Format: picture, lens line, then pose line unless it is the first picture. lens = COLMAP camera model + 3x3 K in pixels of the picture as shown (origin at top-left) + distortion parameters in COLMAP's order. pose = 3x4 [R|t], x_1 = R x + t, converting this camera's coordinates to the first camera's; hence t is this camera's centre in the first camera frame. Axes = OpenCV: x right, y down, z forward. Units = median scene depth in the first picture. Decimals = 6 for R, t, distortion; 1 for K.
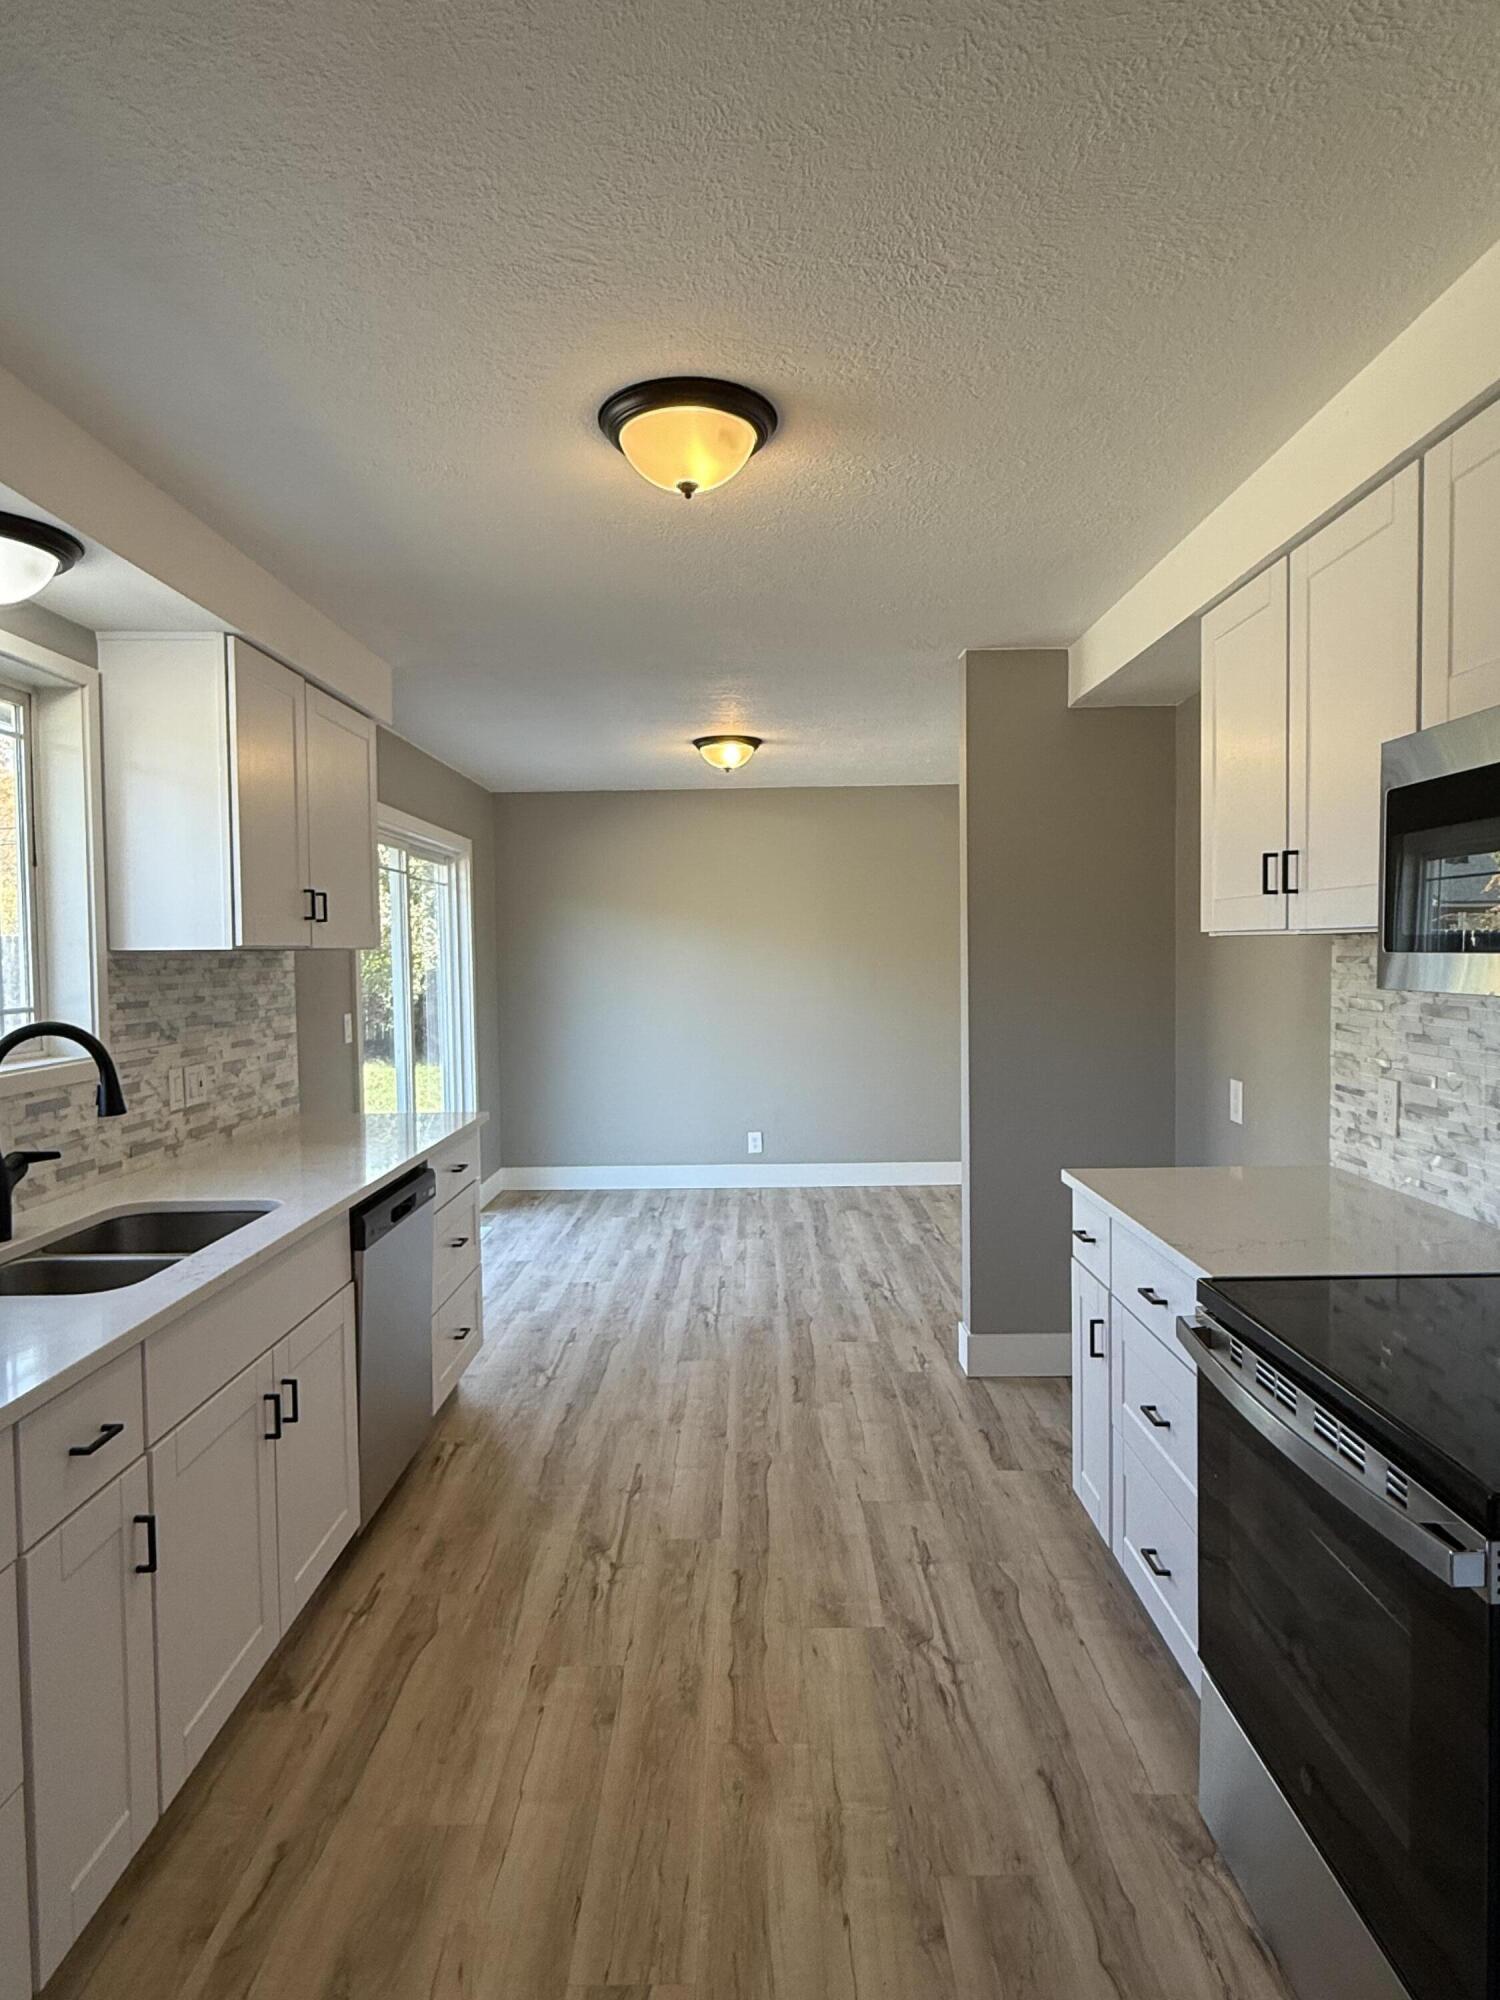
lens RADIAL K [[1169.5, 0, 747.8], [0, 1169.5, 981.8], [0, 0, 1]] dist [0.004372, -0.004646]
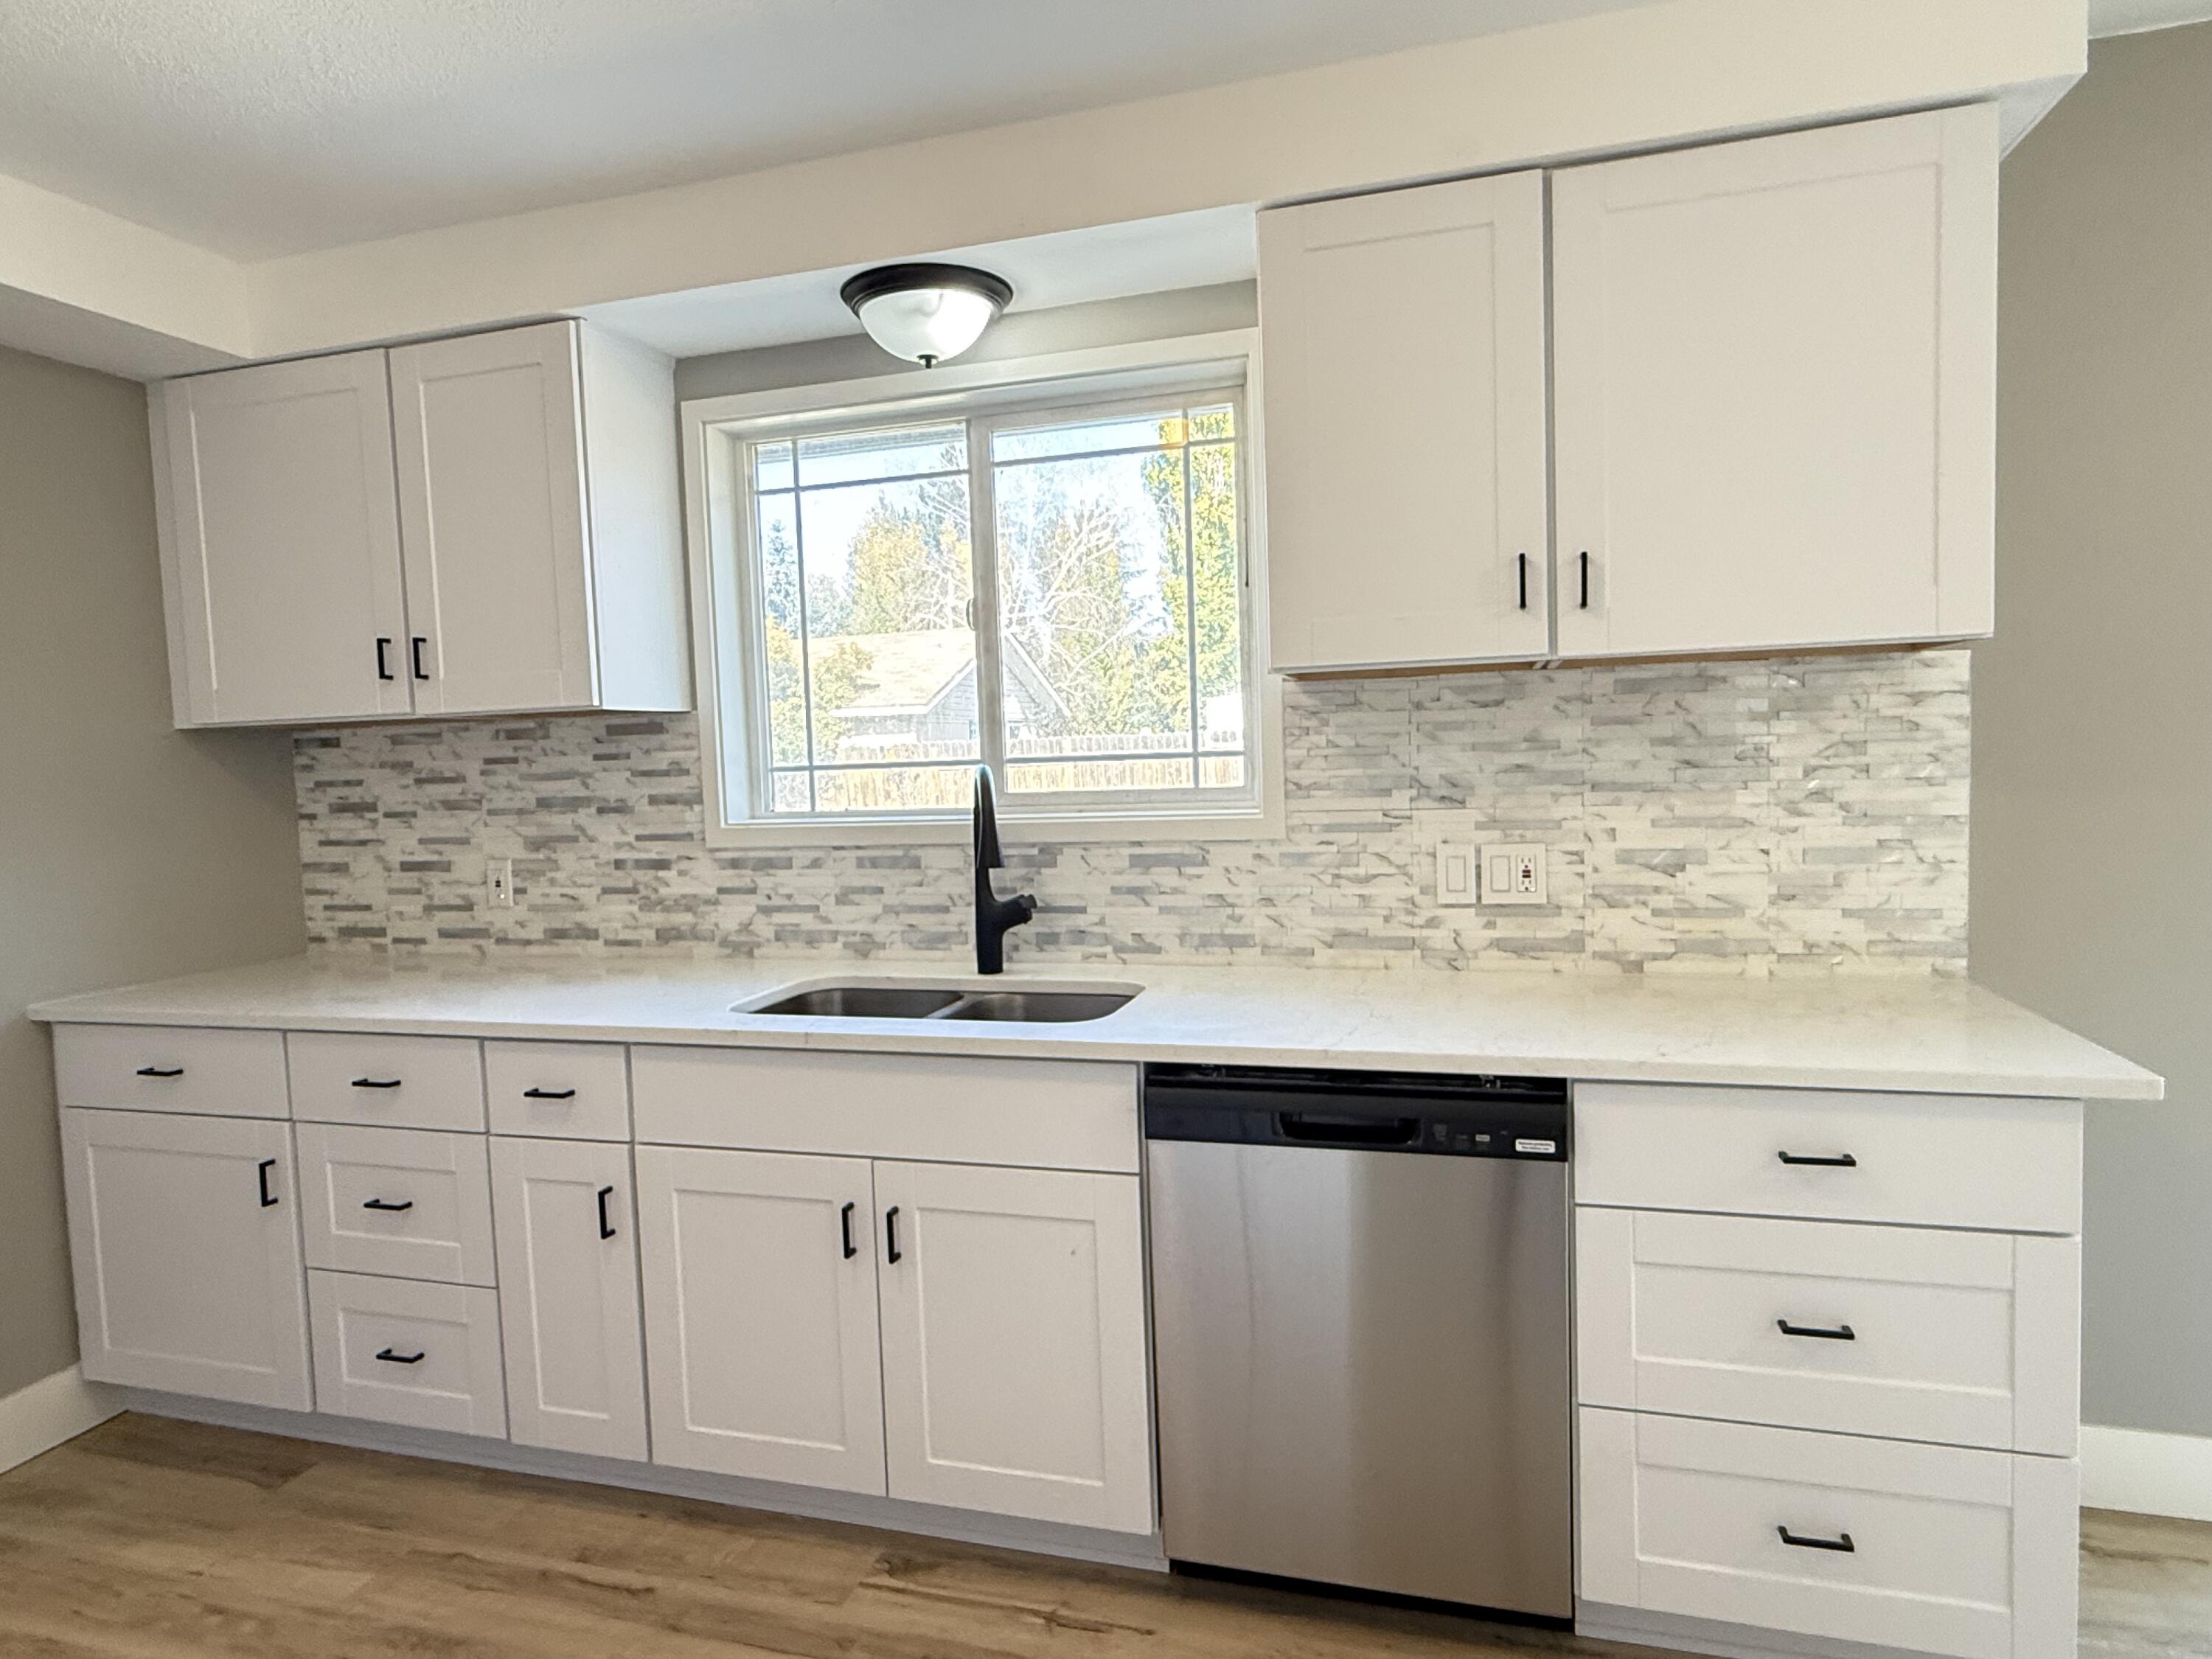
lens RADIAL K [[1293.5, 0, 1117.5], [0, 1293.5, 833.0], [0, 0, 1]] dist [0.004372, -0.004646]
pose [[-0.277091, 0.105860, -0.954994, 0.357780], [0.015213, 0.994271, 0.105800, -0.020064], [0.960723, 0.014788, -0.277114, 1.232846]]
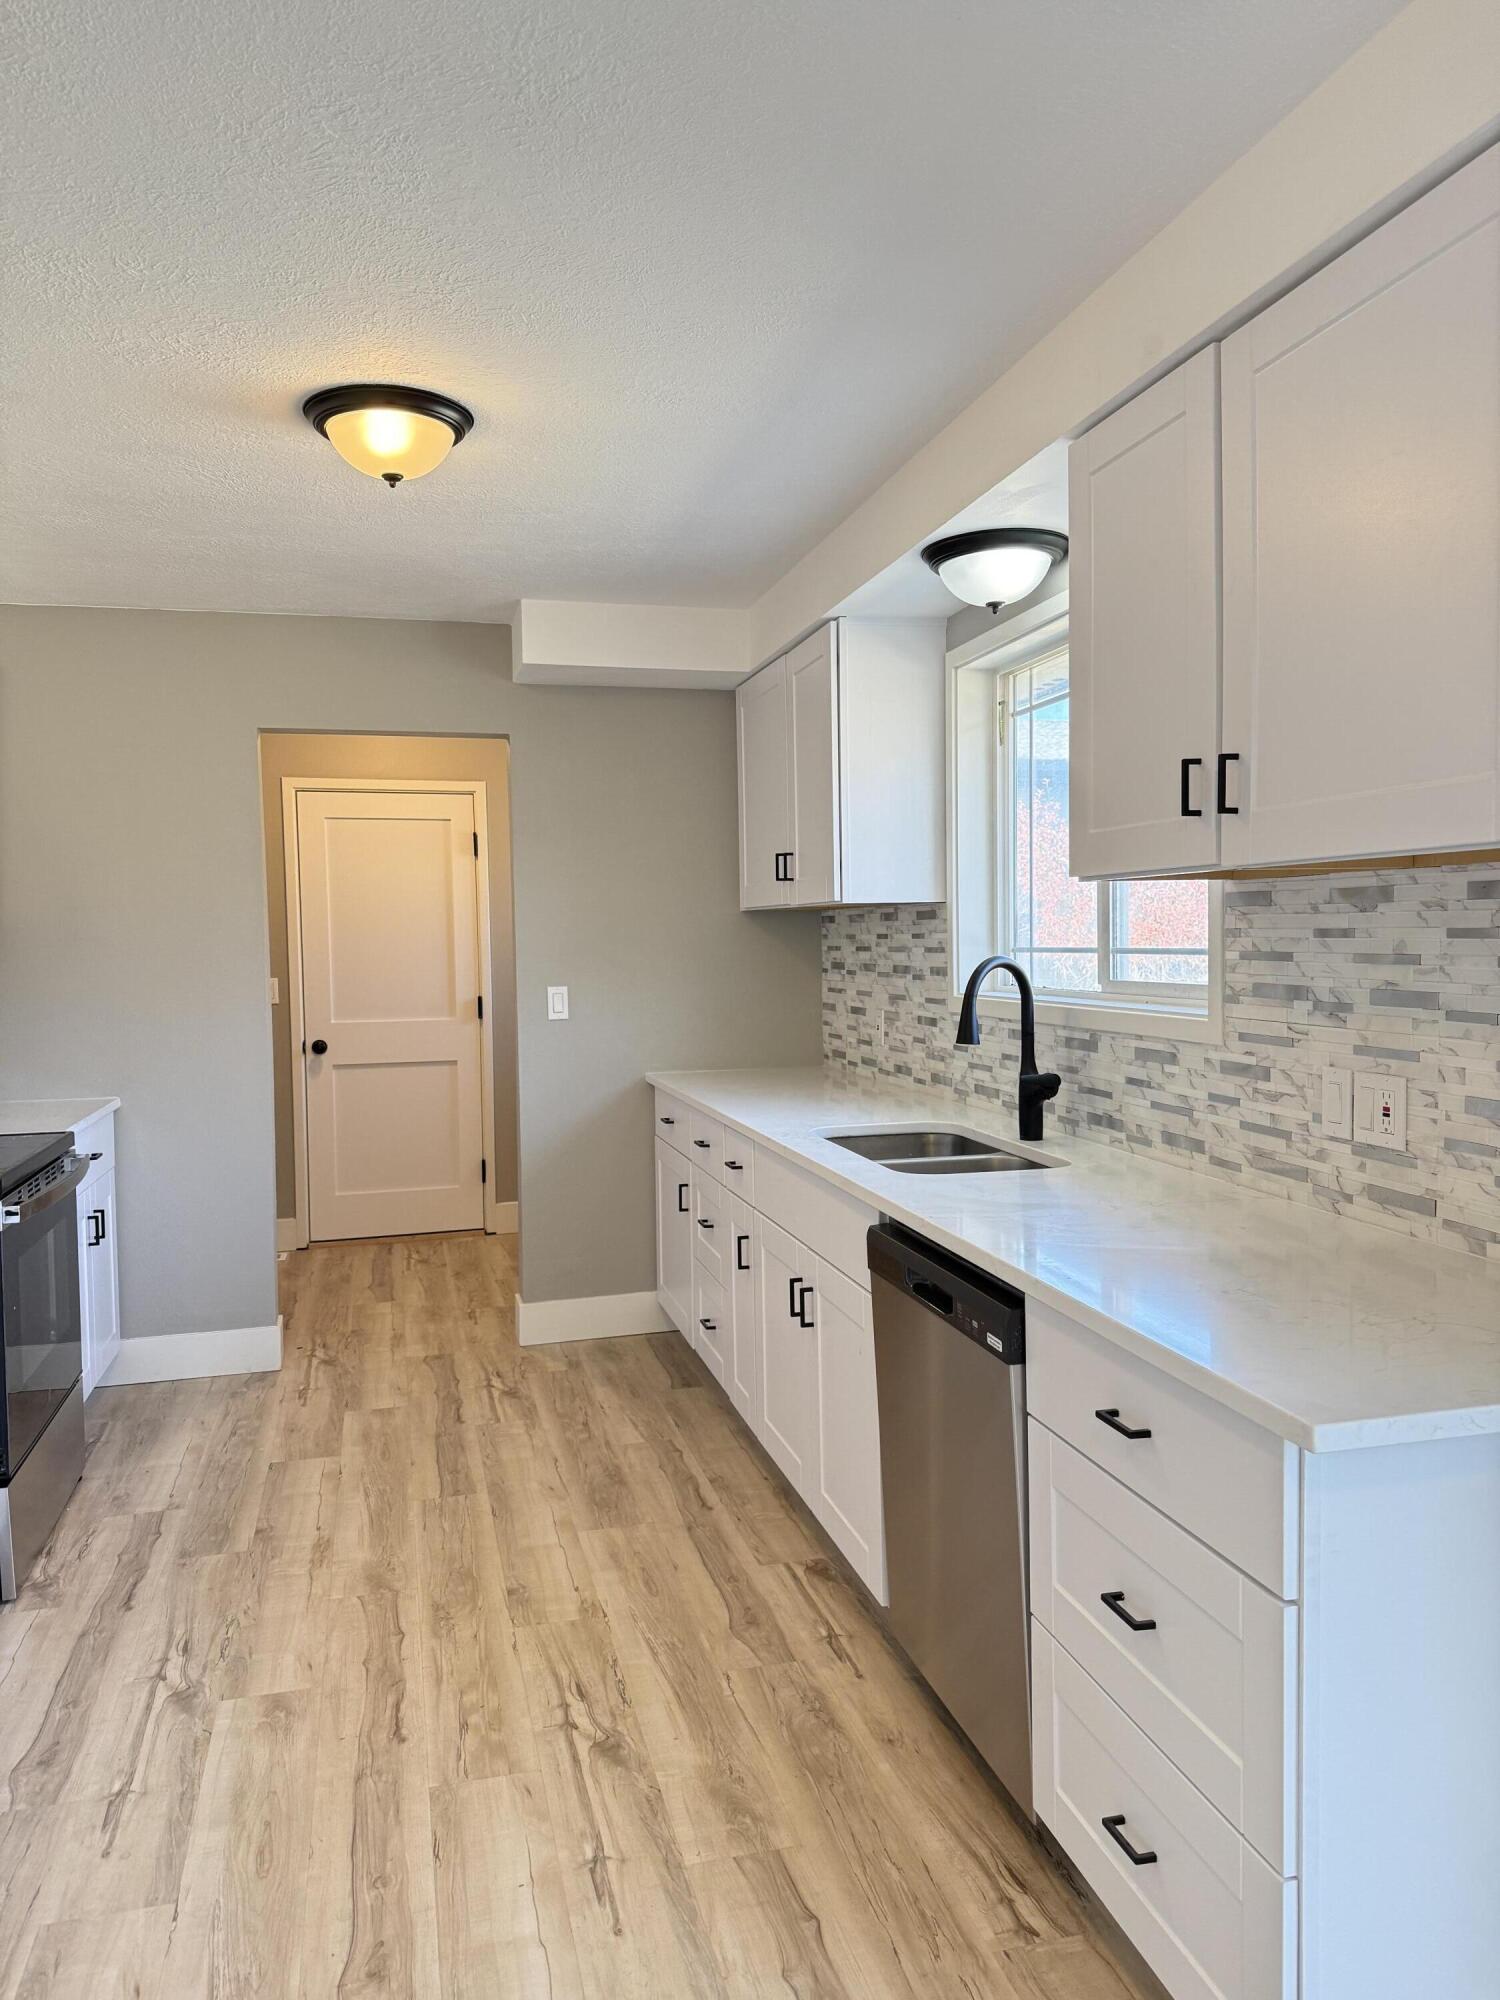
lens RADIAL K [[1387.2, 0, 753.1], [0, 1387.2, 994.2], [0, 0, 1]] dist [0.037811, -0.016329]
pose [[-0.963802, 0.048618, -0.262147, -0.015033], [0.028958, 0.996506, 0.078343, -0.035256], [0.265040, 0.067916, -0.961843, 1.946093]]
